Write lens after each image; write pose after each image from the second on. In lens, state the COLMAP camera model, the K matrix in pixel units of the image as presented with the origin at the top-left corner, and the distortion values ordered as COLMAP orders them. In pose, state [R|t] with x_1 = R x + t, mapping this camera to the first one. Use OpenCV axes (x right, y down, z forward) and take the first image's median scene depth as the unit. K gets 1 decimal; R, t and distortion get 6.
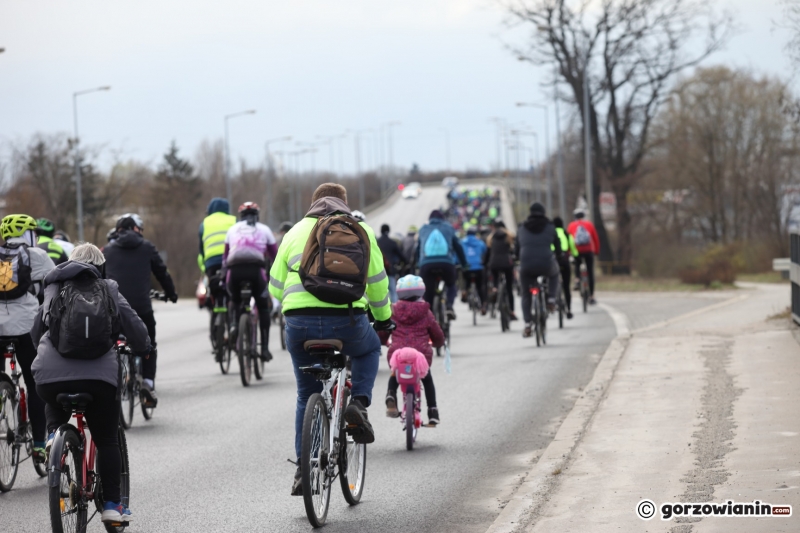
lens RADIAL K [[4410.4, 0, 400.0], [0, 4410.4, 266.5], [0, 0, 1]] dist [0.610007, 38.221116]
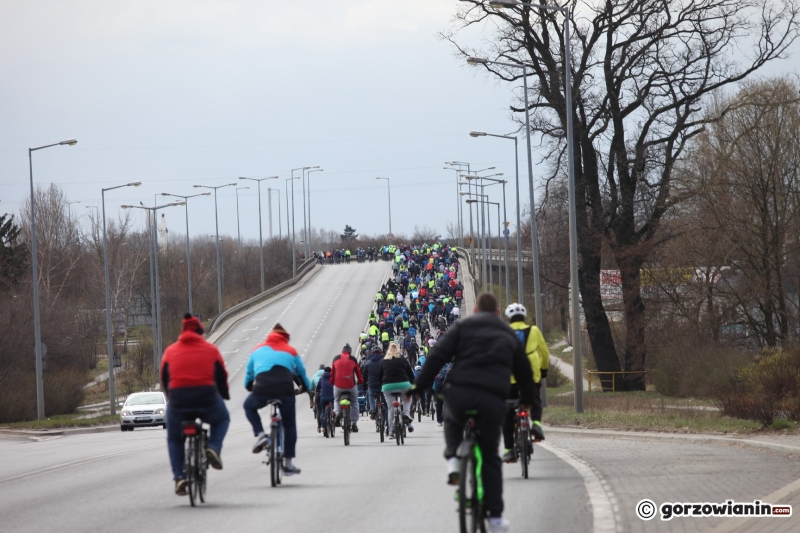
lens RADIAL K [[4410.4, 0, 400.0], [0, 4410.4, 266.5], [0, 0, 1]] dist [0.610007, 38.221116]
pose [[0.999989, 0.004071, -0.002254, 0.016206], [-0.004105, 0.999873, -0.015402, -0.006402], [0.002191, 0.015411, 0.999879, 0.321891]]
